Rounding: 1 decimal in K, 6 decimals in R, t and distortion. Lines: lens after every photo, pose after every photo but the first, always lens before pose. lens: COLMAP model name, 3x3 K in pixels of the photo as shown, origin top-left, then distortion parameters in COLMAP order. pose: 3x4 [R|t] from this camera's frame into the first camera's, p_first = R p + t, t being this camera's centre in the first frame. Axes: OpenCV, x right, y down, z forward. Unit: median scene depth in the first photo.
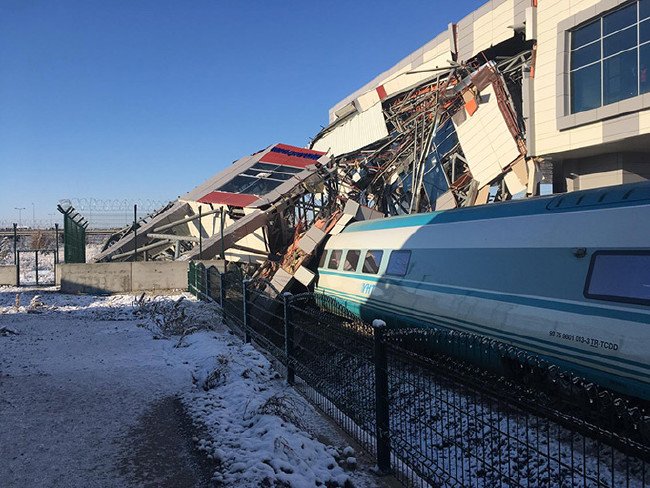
lens RADIAL K [[548.4, 0, 325.0], [0, 548.4, 244.0], [0, 0, 1]] dist [0.034621, 0.000129]
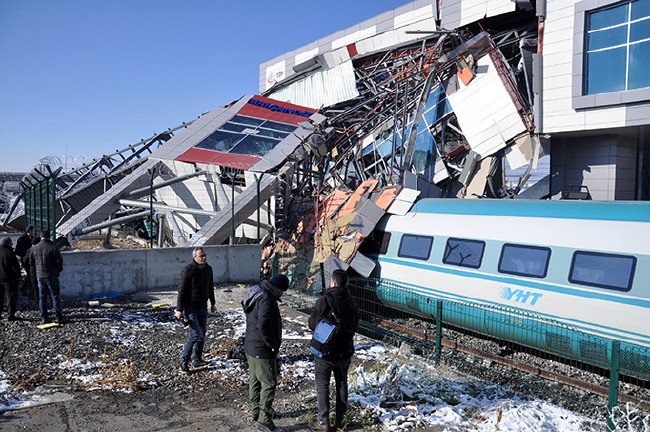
lens RADIAL K [[500.5, 0, 325.0], [0, 500.5, 216.0], [0, 0, 1]] dist [-0.141131, 0.107123]
pose [[0.961657, 0.018752, 0.273614, -0.214260], [-0.029635, 0.998923, 0.035699, -0.027199], [-0.272650, -0.042438, 0.961177, 0.240597]]
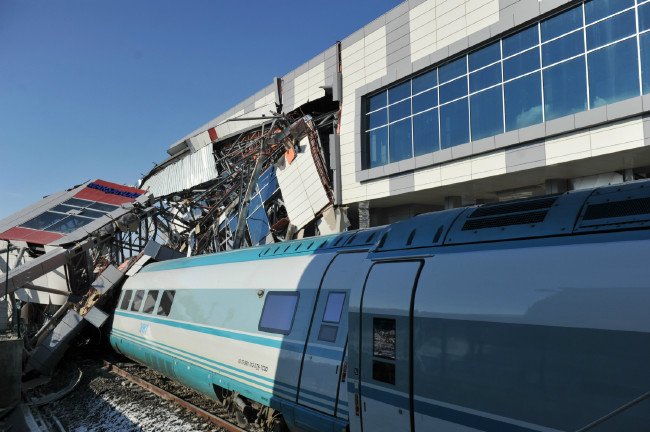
lens RADIAL K [[582.4, 0, 325.0], [0, 582.4, 216.0], [0, 0, 1]] dist [0.031267, 0.002713]
pose [[0.974460, 0.035654, 0.221714, 0.090622], [-0.009301, 0.992876, -0.118787, -0.000454], [-0.224369, 0.113691, 0.967850, -0.092015]]
